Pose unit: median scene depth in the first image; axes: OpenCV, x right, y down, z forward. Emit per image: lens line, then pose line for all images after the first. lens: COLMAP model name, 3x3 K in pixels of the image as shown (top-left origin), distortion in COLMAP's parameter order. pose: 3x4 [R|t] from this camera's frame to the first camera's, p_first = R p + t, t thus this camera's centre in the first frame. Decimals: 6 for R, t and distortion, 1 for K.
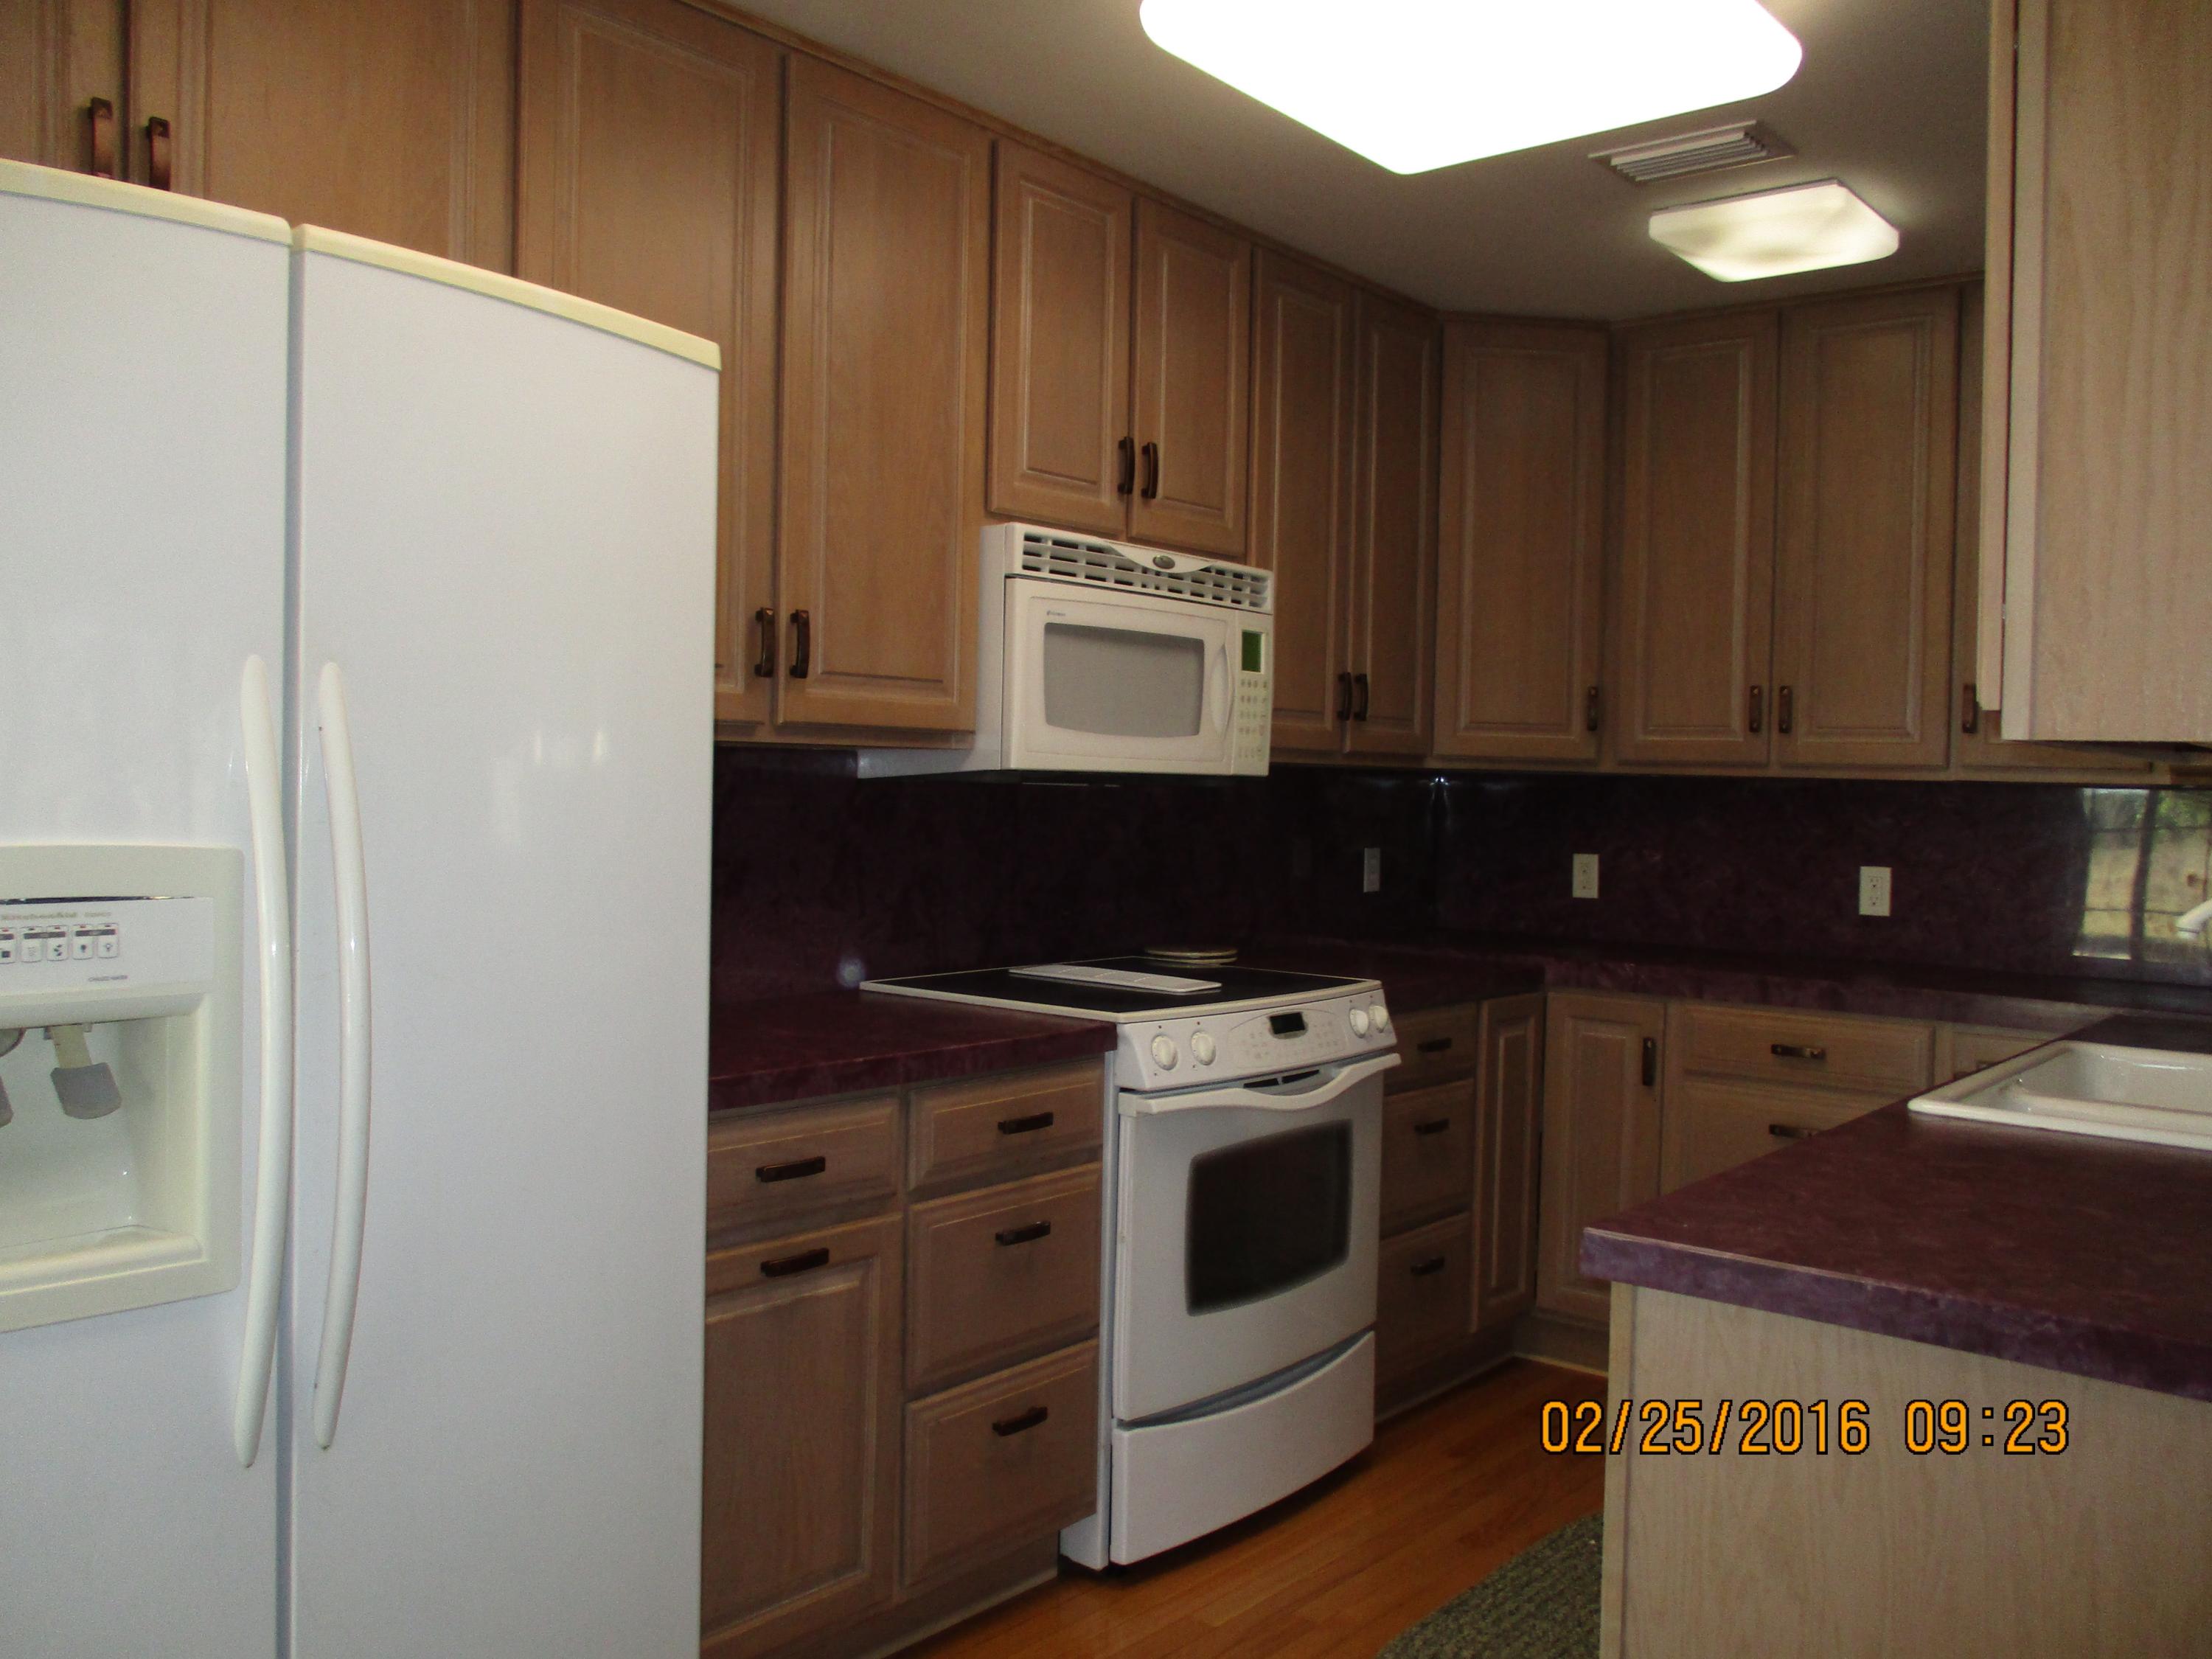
lens RADIAL K [[1823.0, 0, 1112.0], [0, 1823.0, 836.2], [0, 0, 1]] dist [-0.067299, 0.054653]
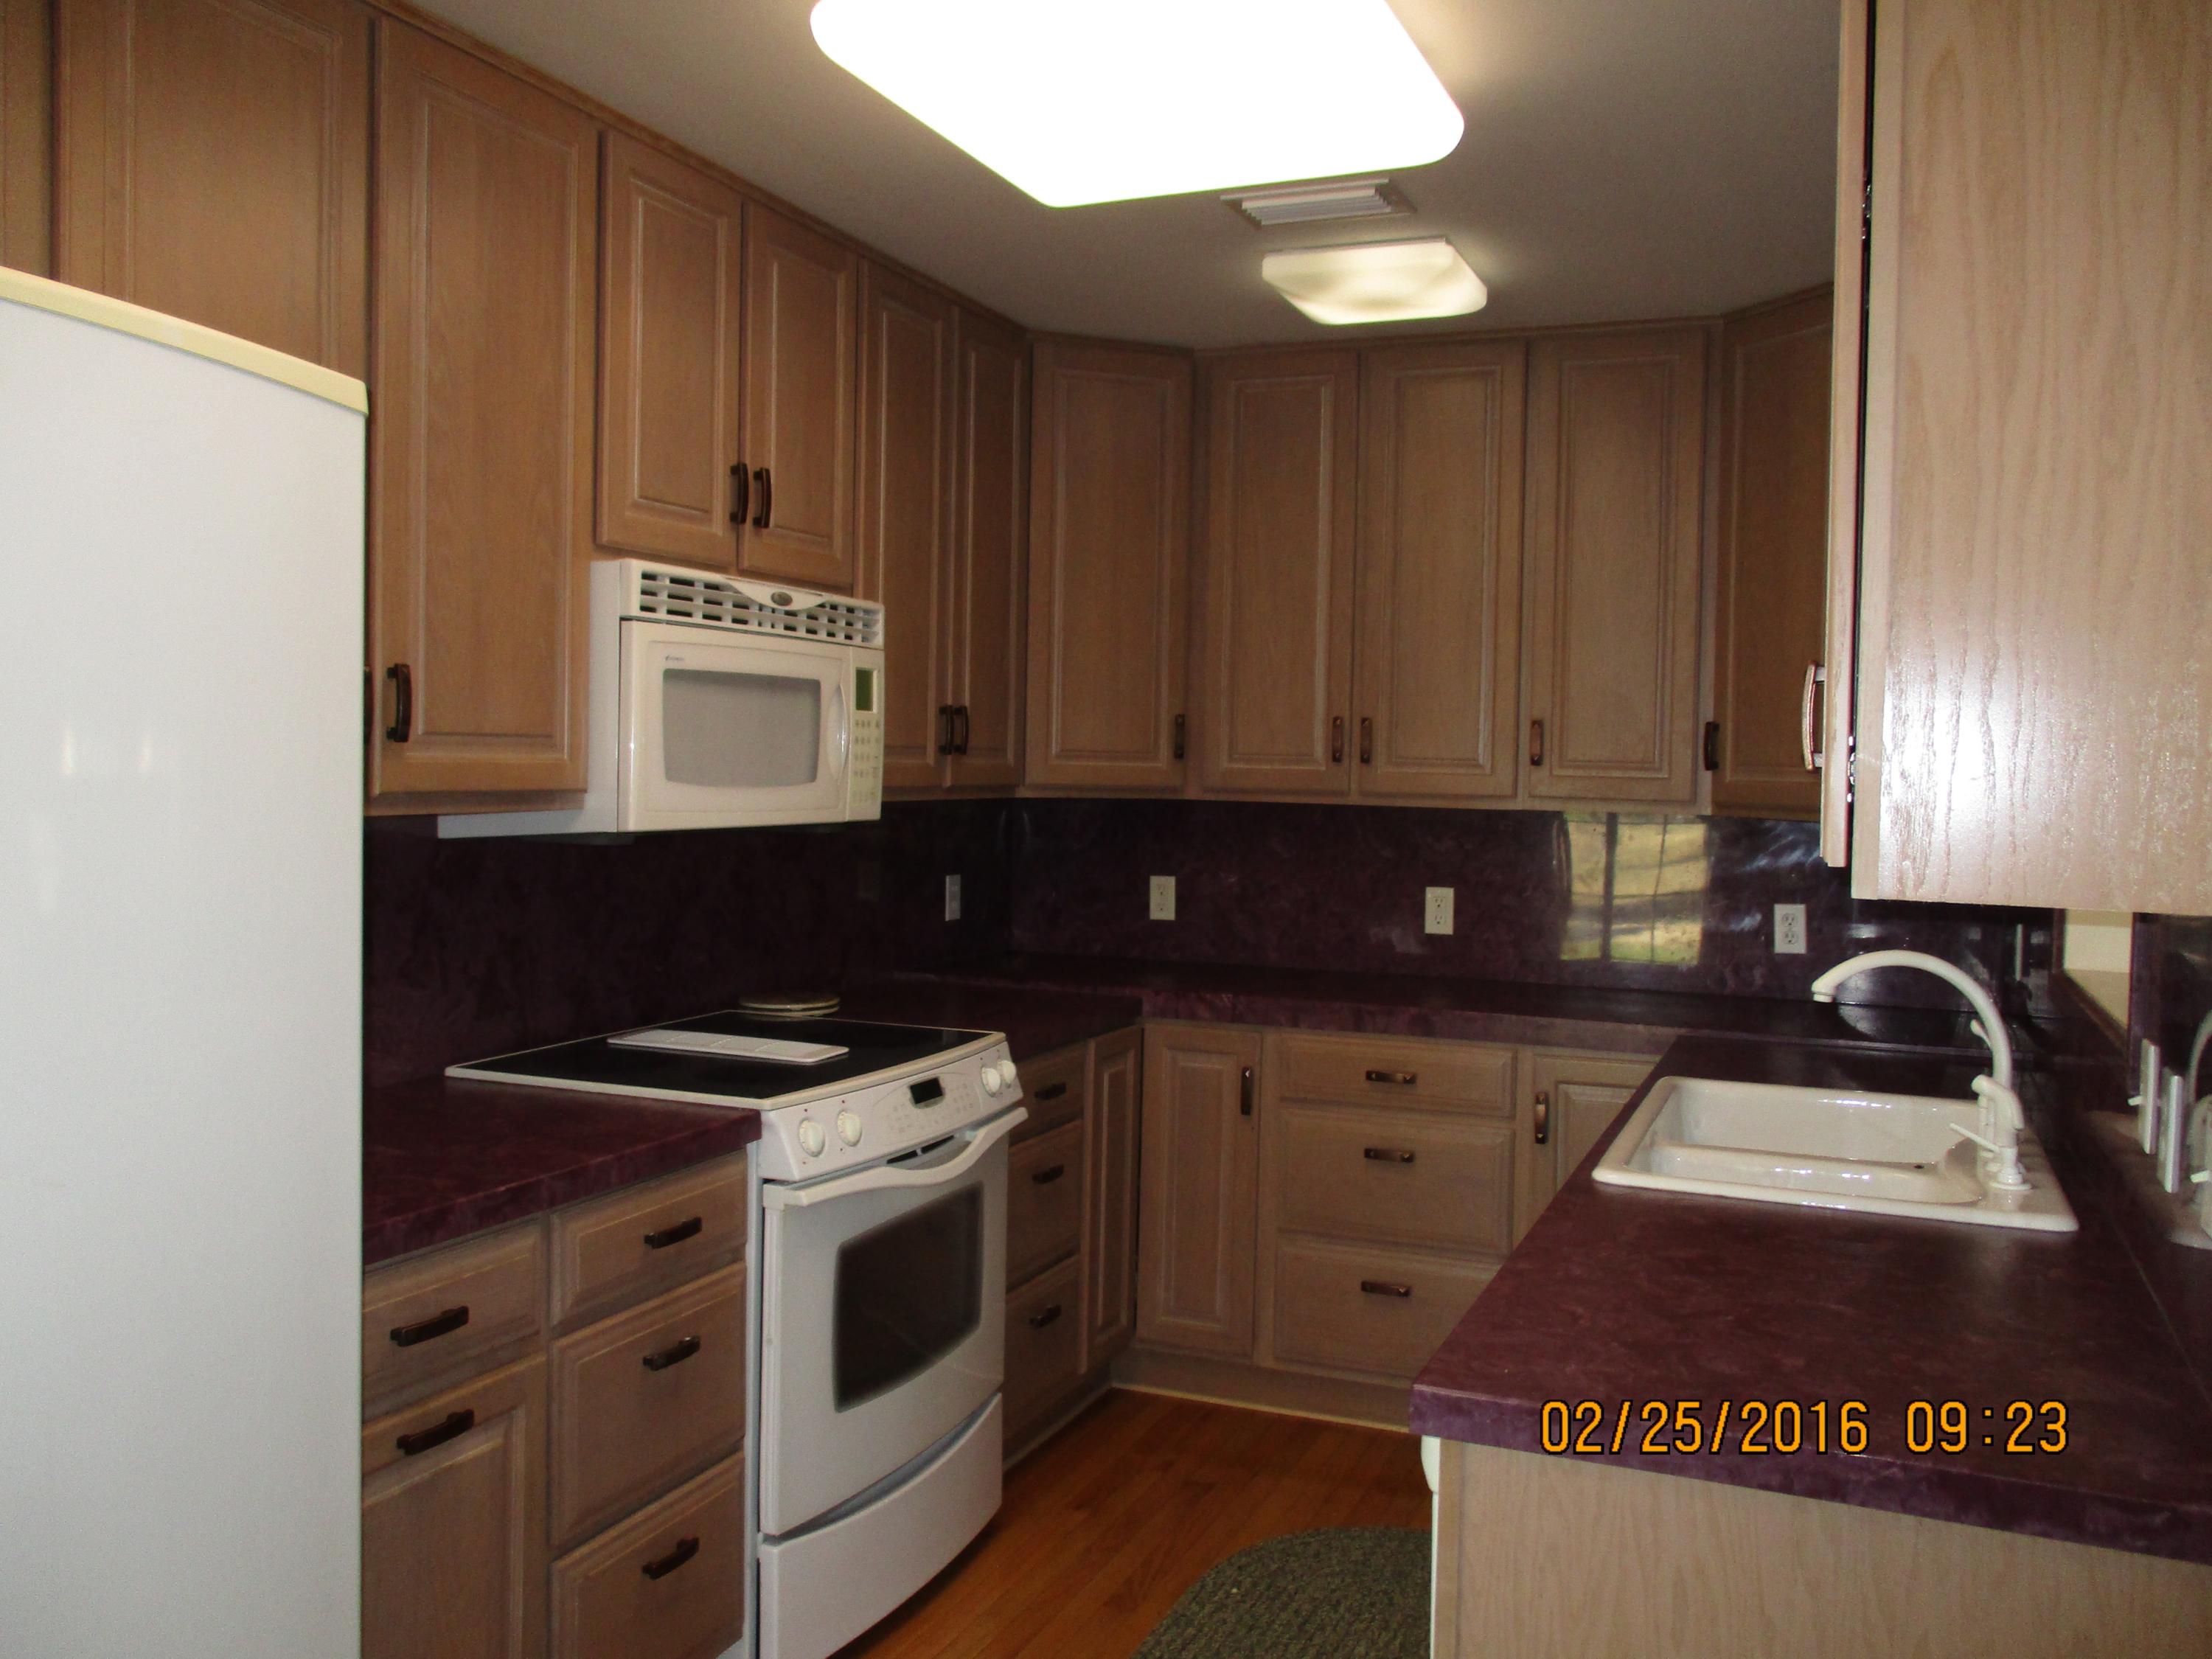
lens RADIAL K [[1822.8, 0, 1112.6], [0, 1822.8, 821.4], [0, 0, 1]] dist [-0.055923, 0.033207]
pose [[0.957652, -0.013348, 0.287619, -0.079260], [0.010438, 0.999878, 0.011650, -0.046526], [-0.287740, -0.008155, 0.957674, 0.061423]]
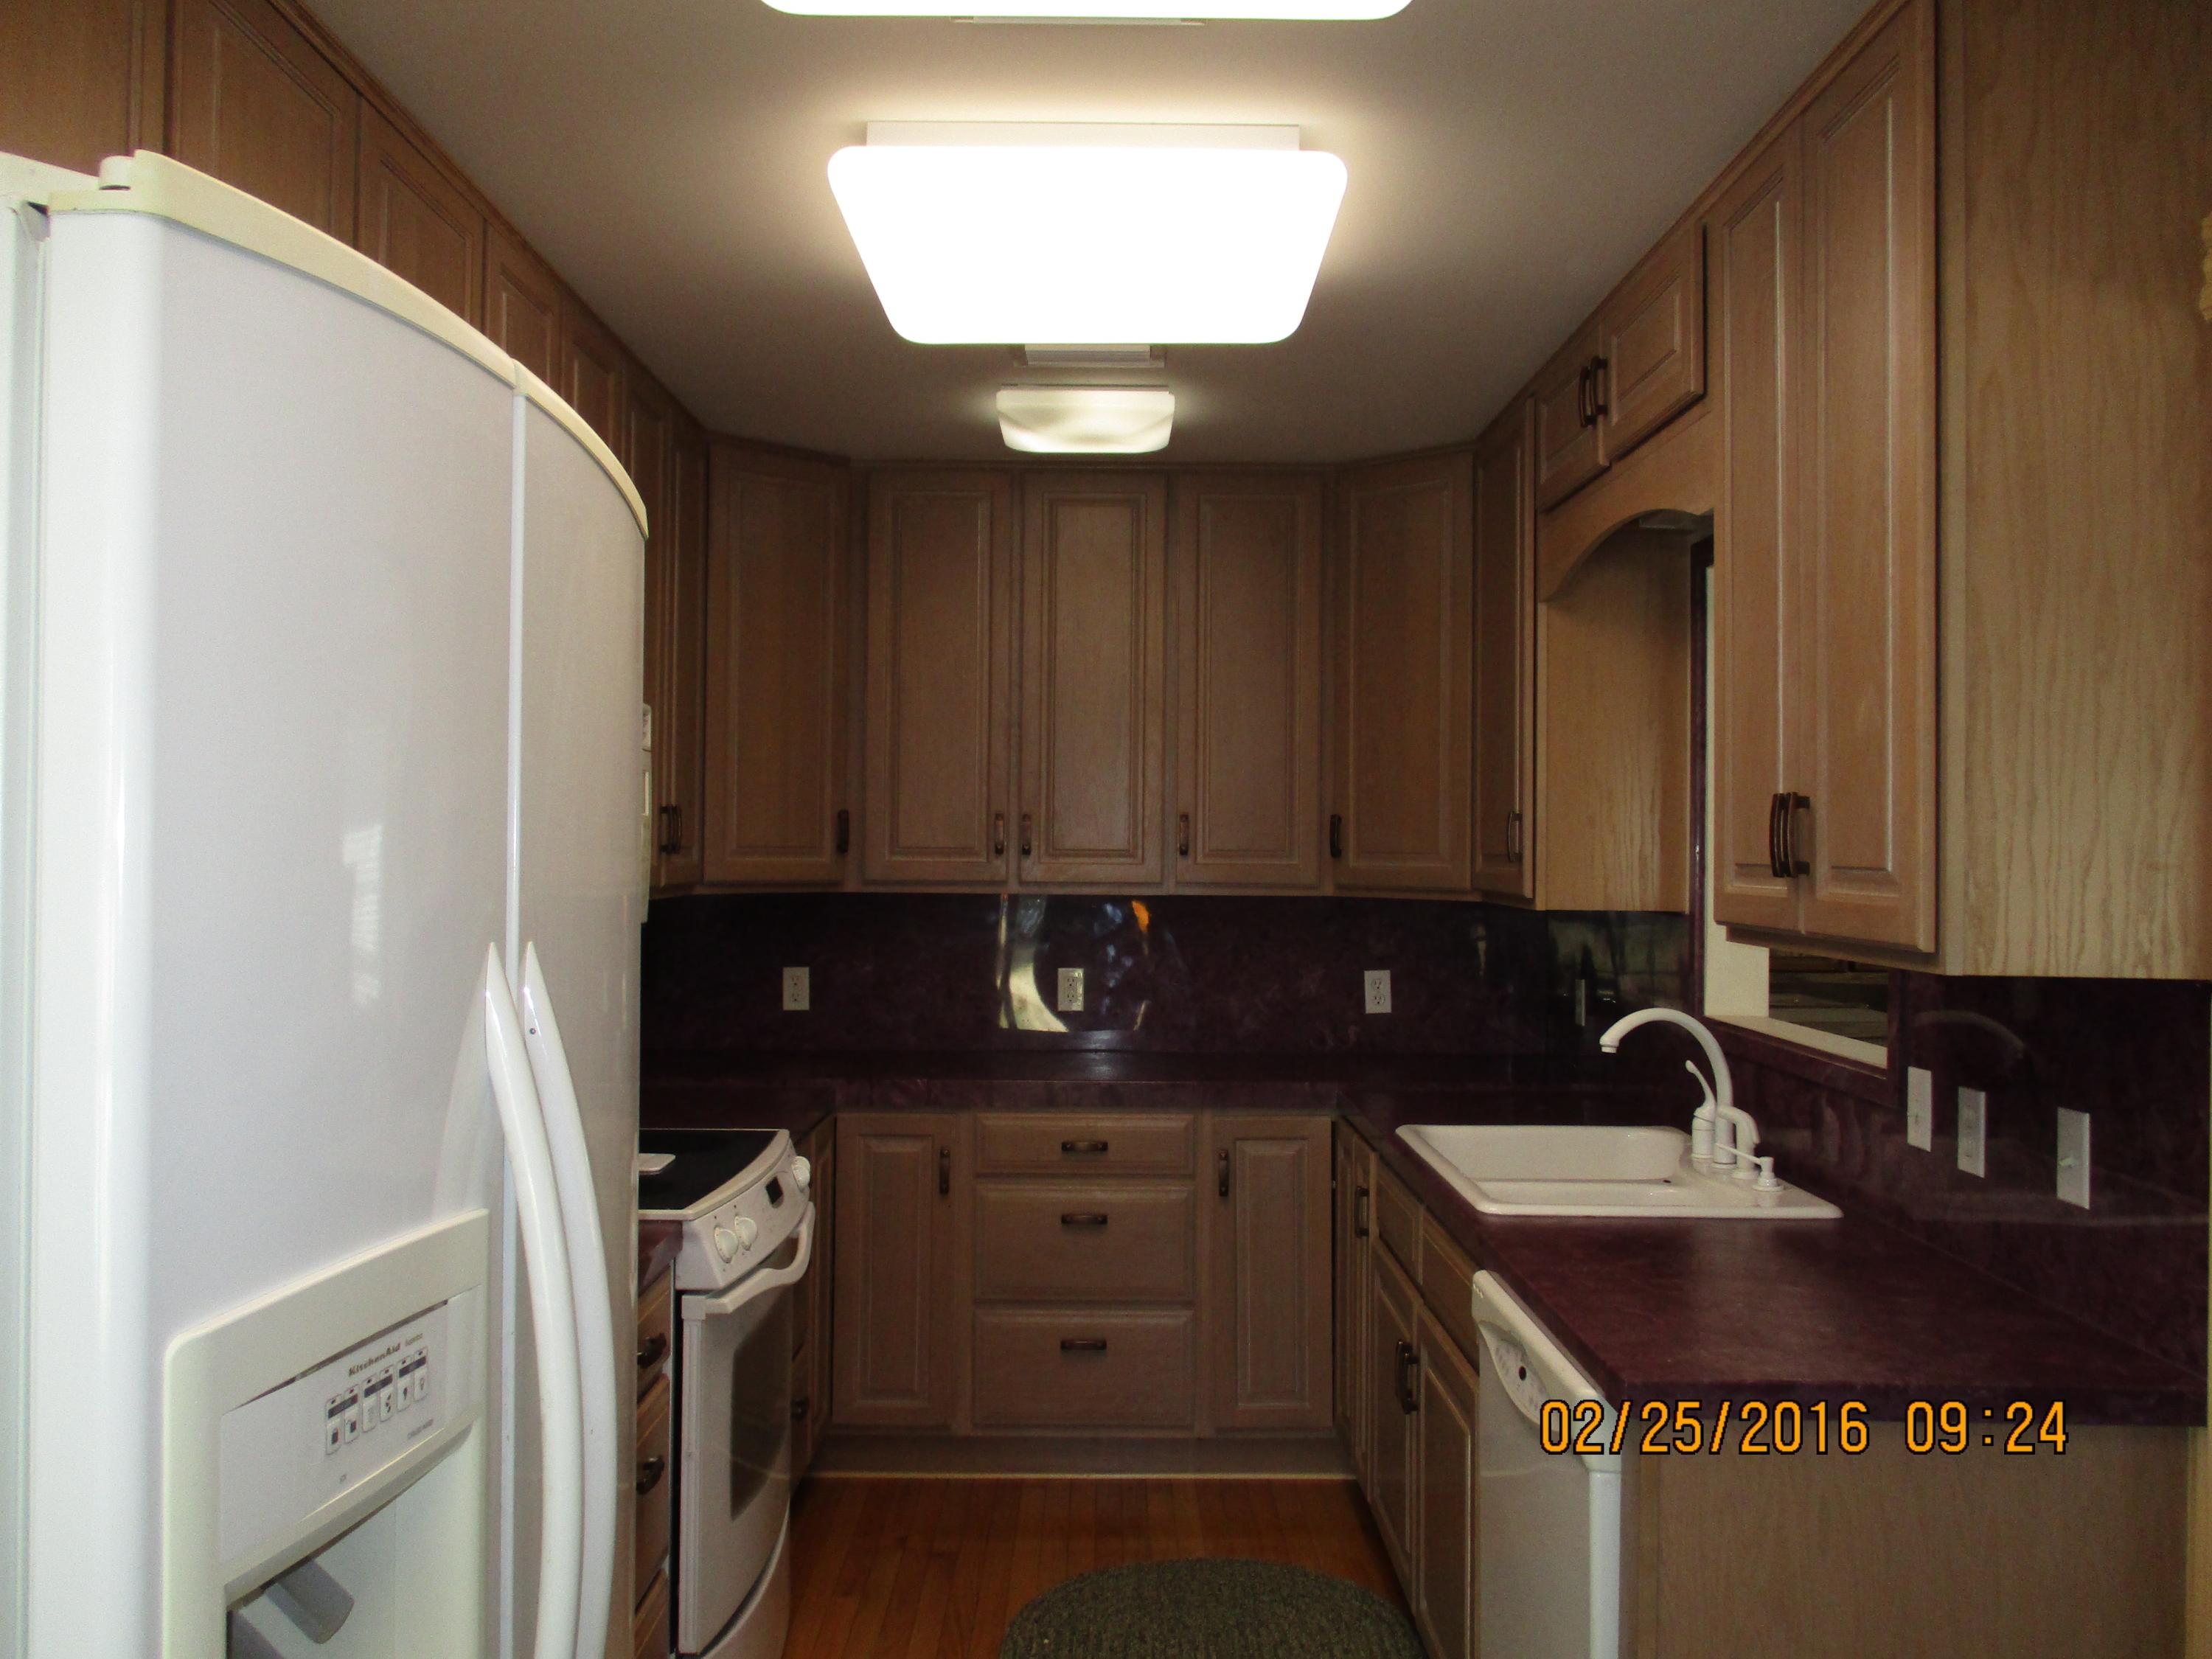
lens RADIAL K [[1822.8, 0, 1112.6], [0, 1822.8, 821.4], [0, 0, 1]] dist [-0.055923, 0.033207]
pose [[0.770545, -0.009436, 0.637315, -0.364919], [0.029055, 0.999371, -0.020332, -0.066378], [-0.636723, 0.034184, 0.770335, 0.136437]]
